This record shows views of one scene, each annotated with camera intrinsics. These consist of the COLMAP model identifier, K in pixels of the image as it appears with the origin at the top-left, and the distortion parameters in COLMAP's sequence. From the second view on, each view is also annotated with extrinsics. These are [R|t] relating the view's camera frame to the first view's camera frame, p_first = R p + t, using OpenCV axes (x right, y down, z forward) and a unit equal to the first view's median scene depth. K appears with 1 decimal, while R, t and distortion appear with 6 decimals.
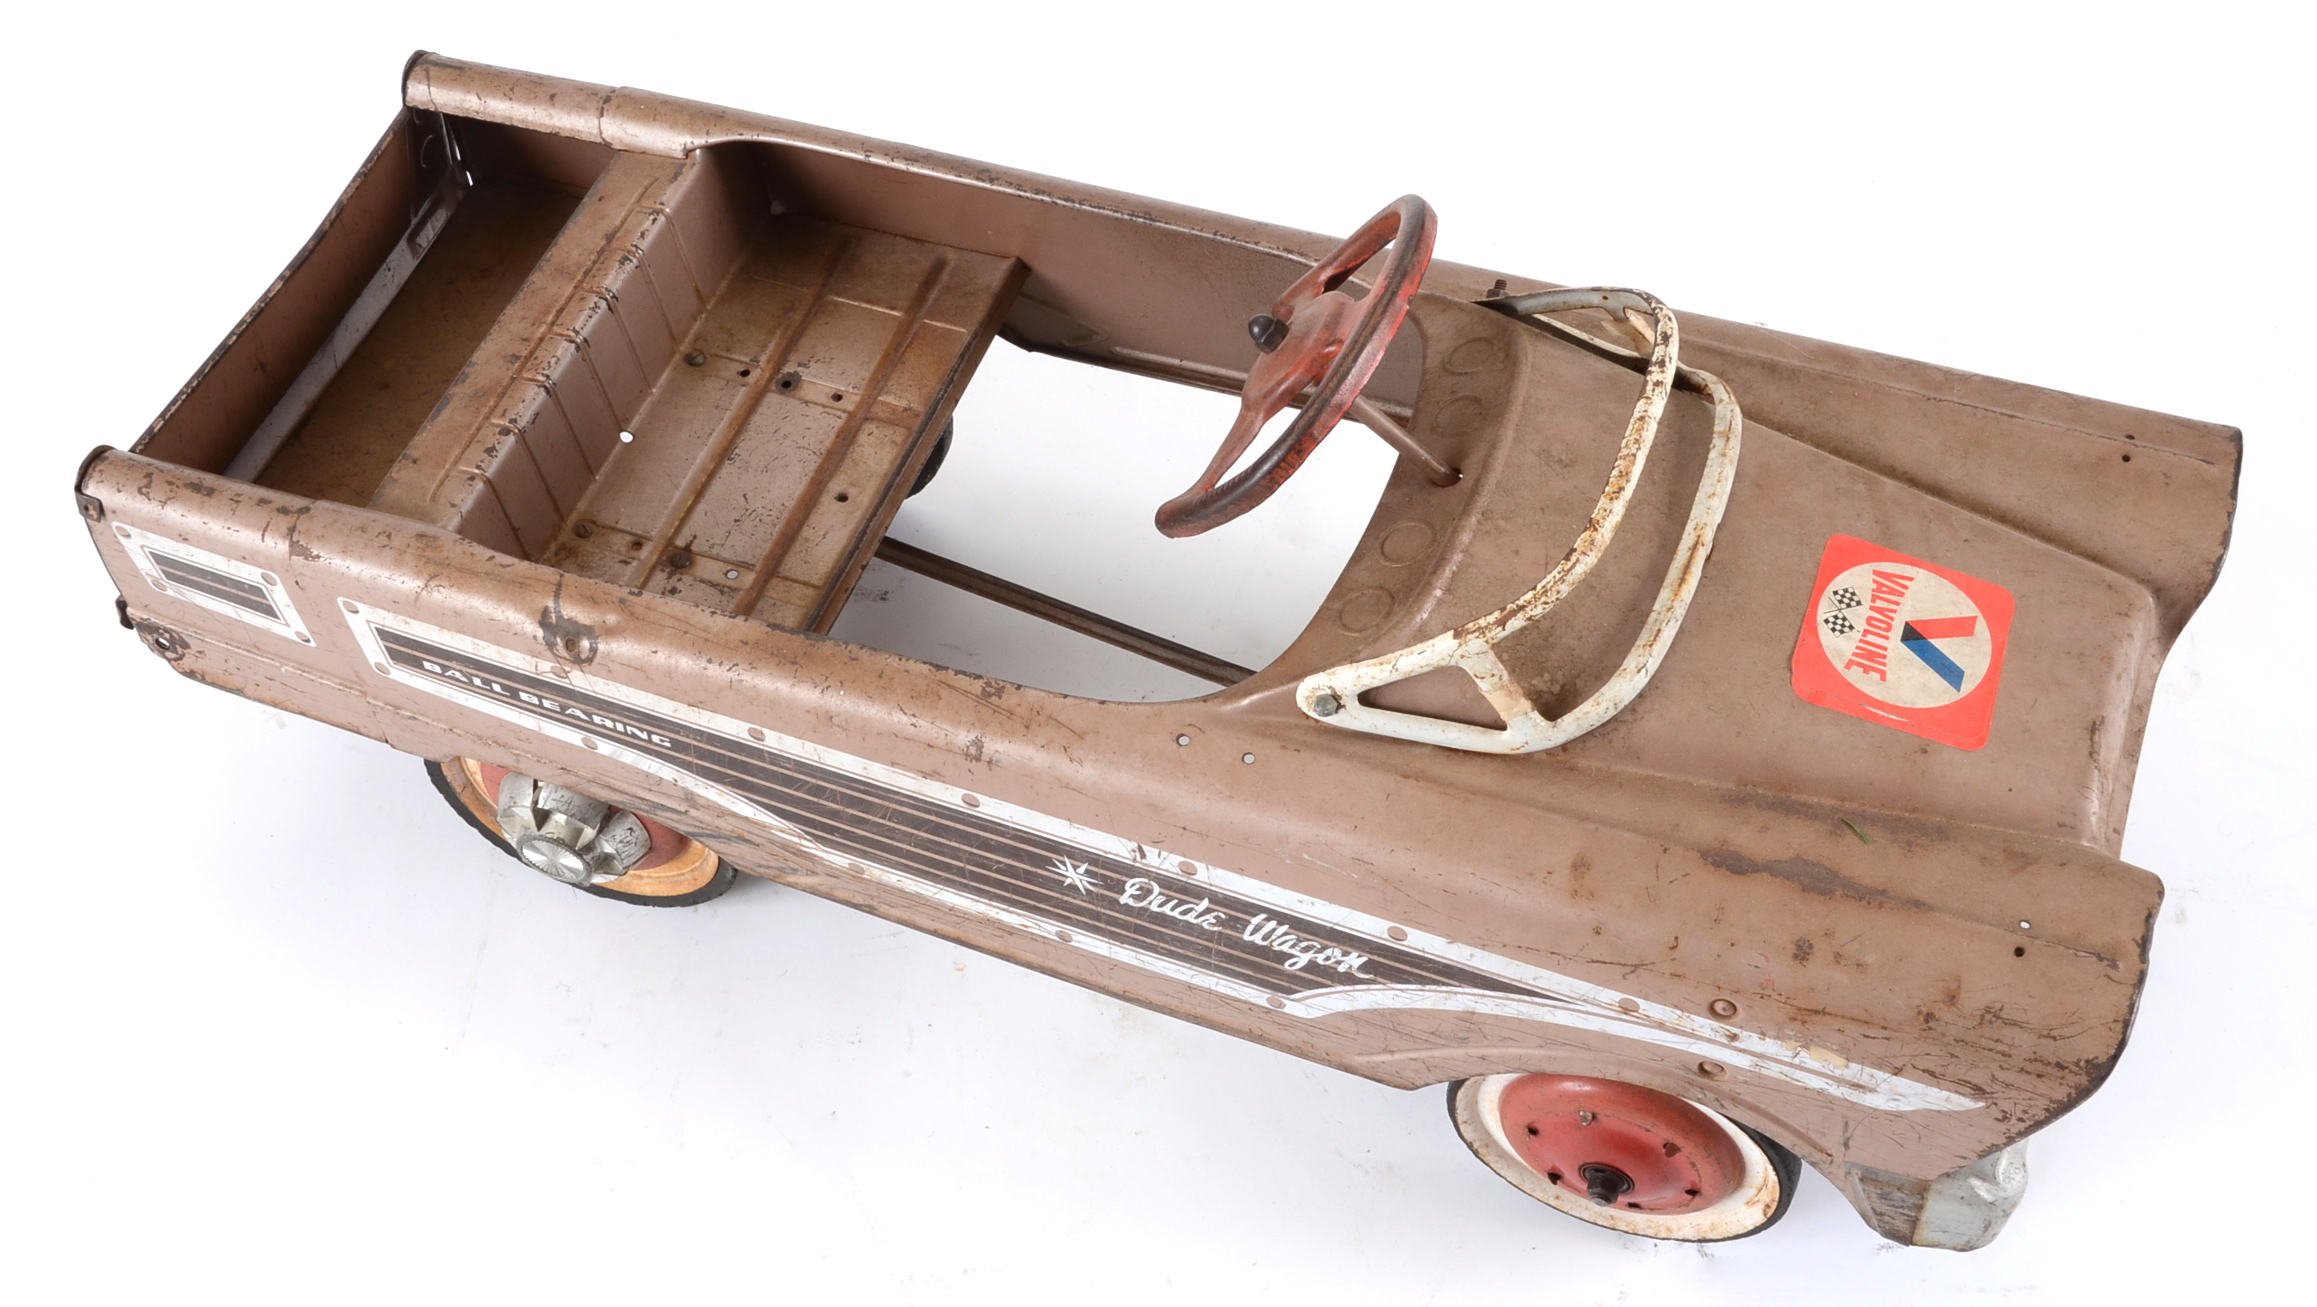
lens RADIAL K [[2719.2, 0, 1158.5], [0, 2719.2, 653.5], [0, 0, 1]] dist [-0.001318, 0.034259]
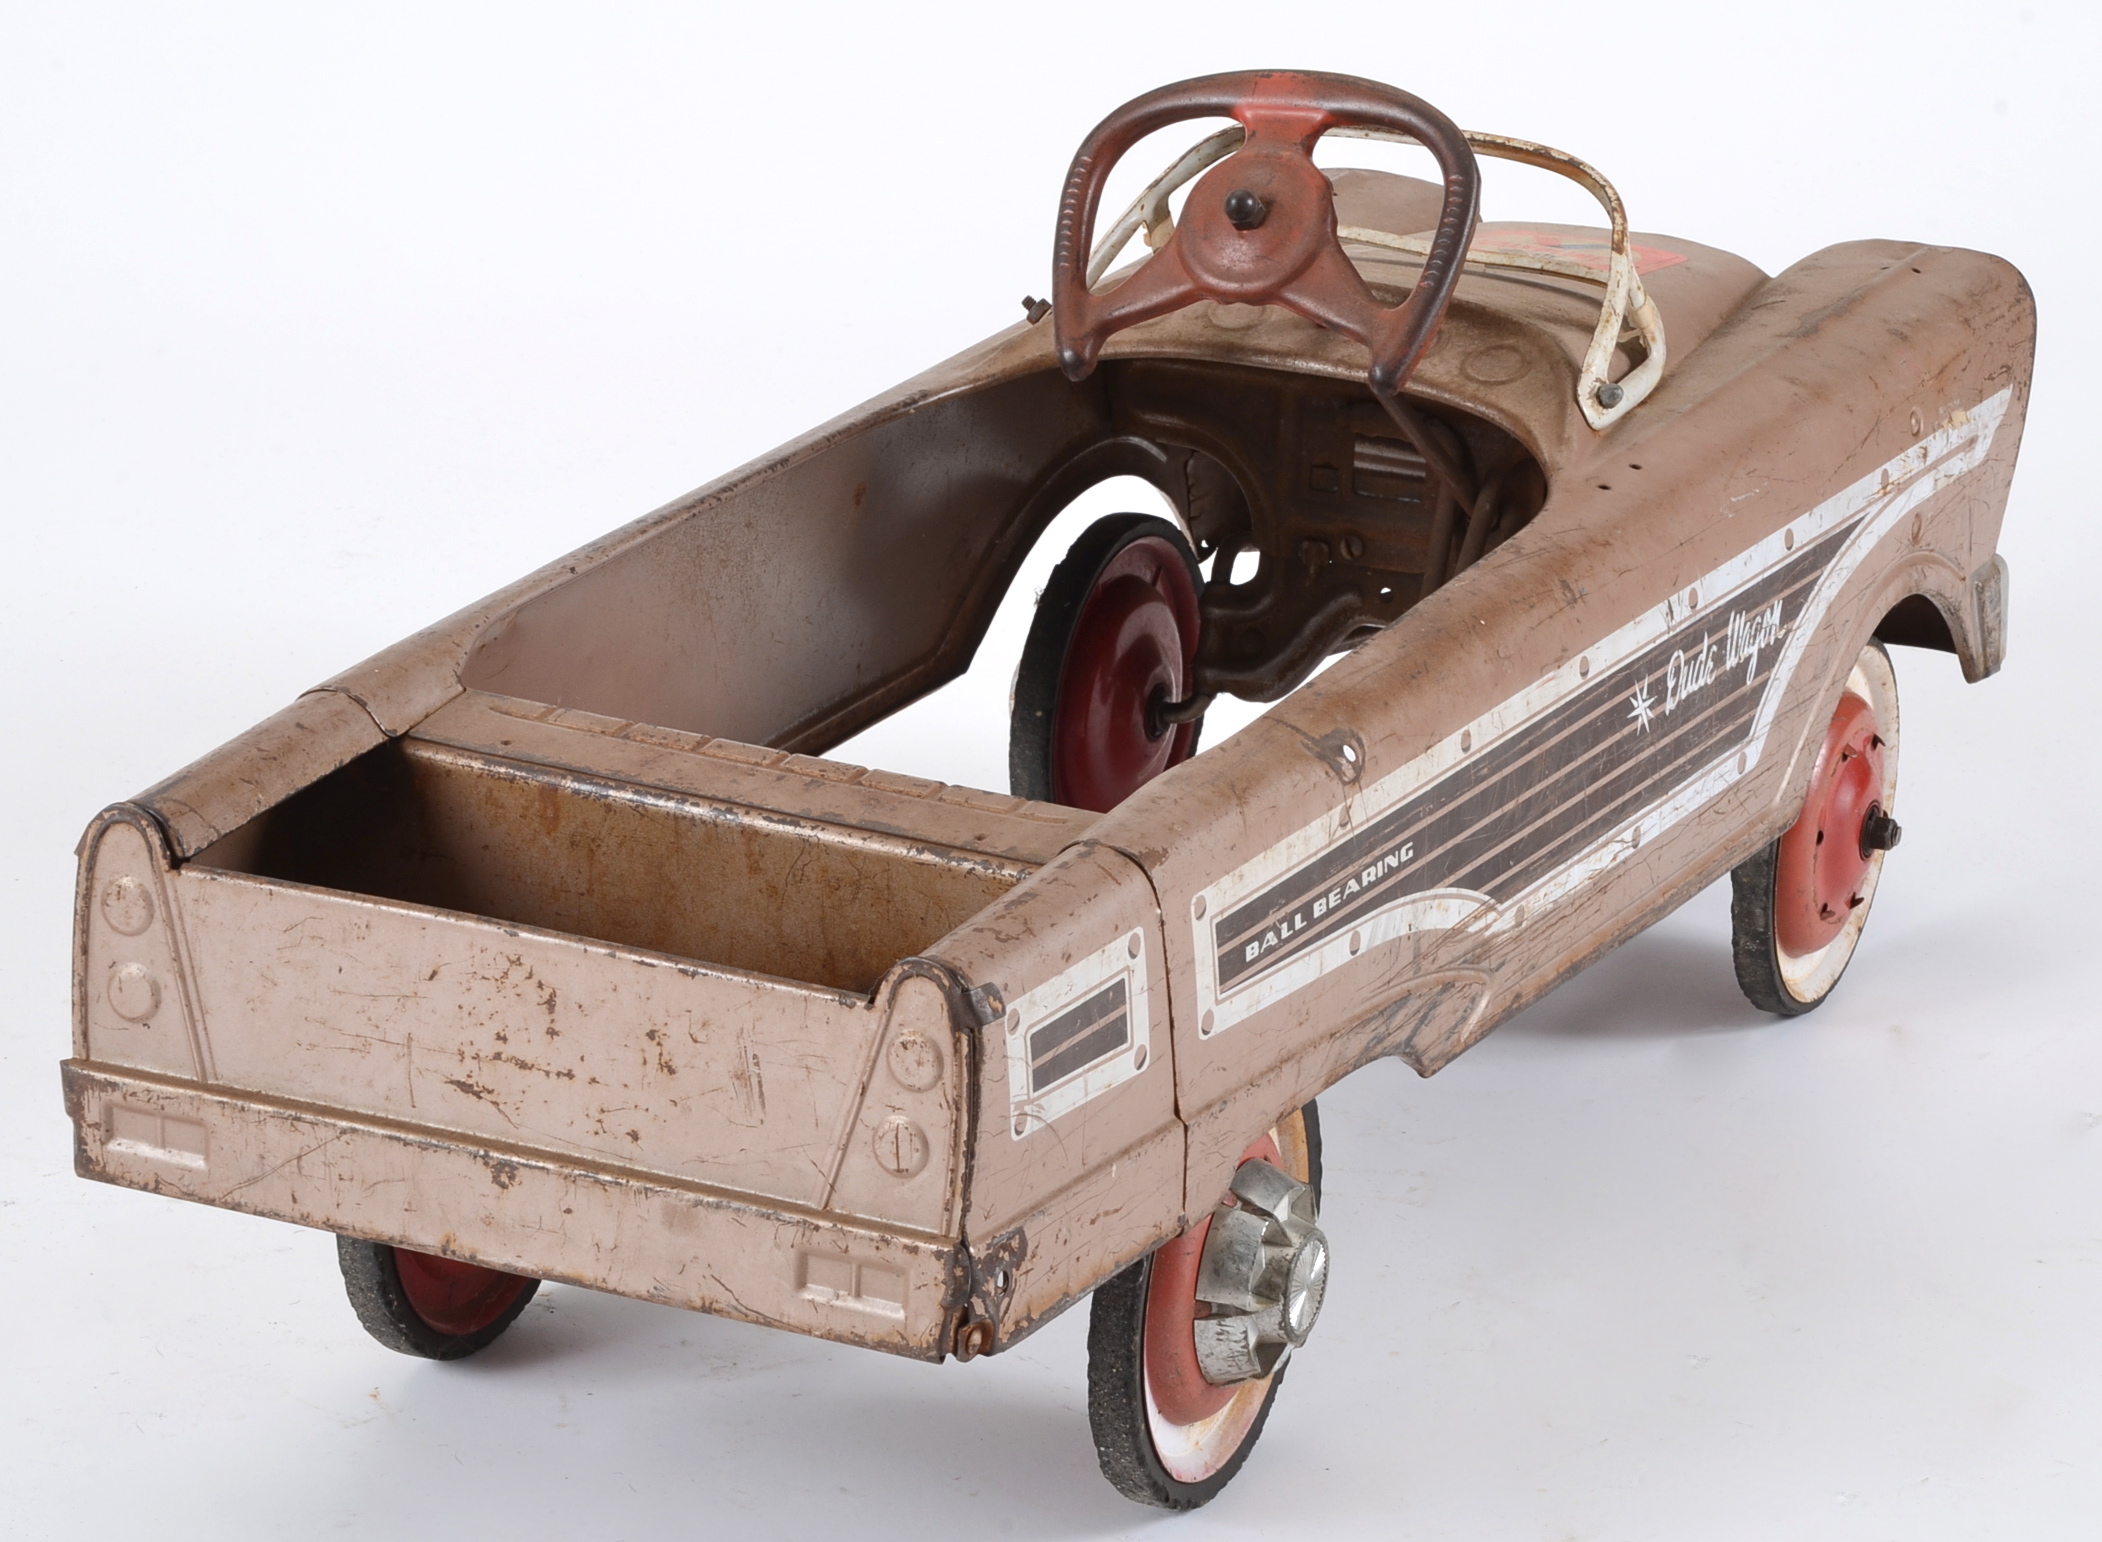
lens RADIAL K [[7203.7, 0, 1051.0], [0, 7203.7, 771.0], [0, 0, 1]] dist [0.753012, 0.534144]
pose [[0.114336, -0.276591, 0.954162, -2.292389], [0.771905, 0.629344, 0.089937, -0.262787], [-0.625372, 0.726239, 0.285459, 0.475783]]
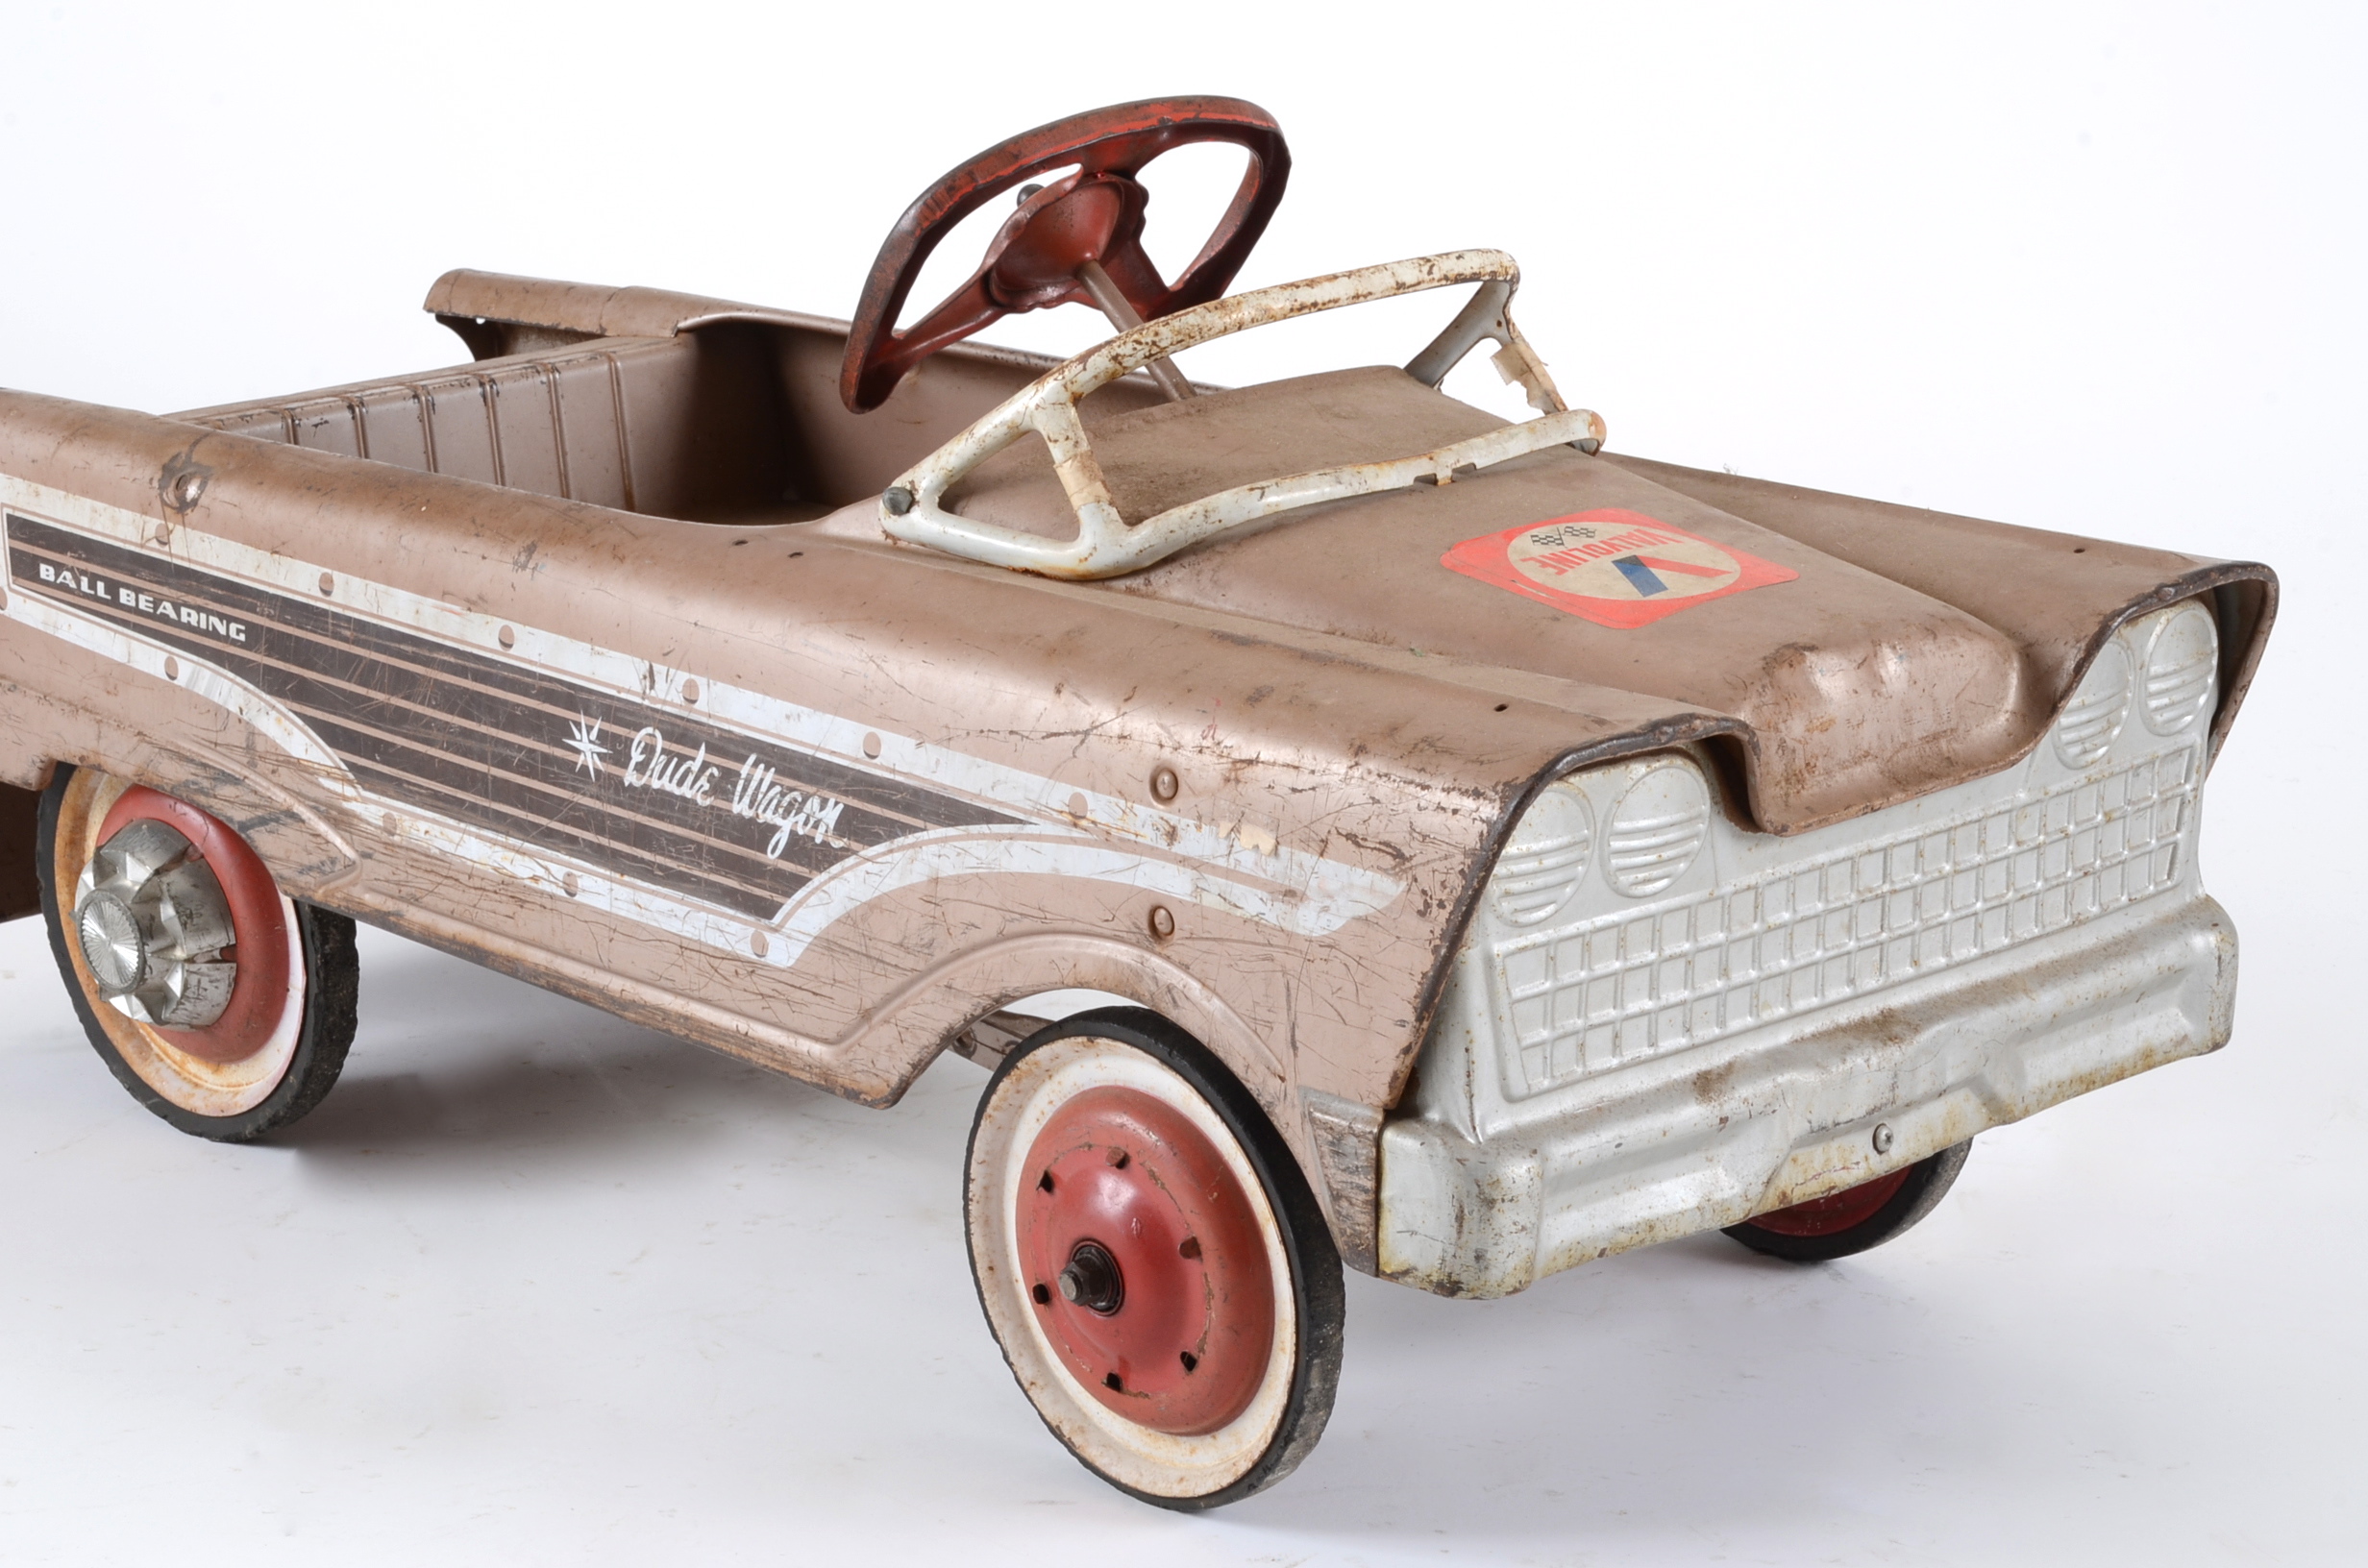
lens RADIAL K [[5982.1, 0, 1184.0], [0, 5982.1, 784.0], [0, 0, 1]] dist [0.547114, 0.327422]
pose [[0.901701, 0.151463, -0.404962, 0.827317], [-0.362233, 0.776020, -0.516314, 0.923240], [0.236056, 0.612252, 0.754603, -0.250986]]
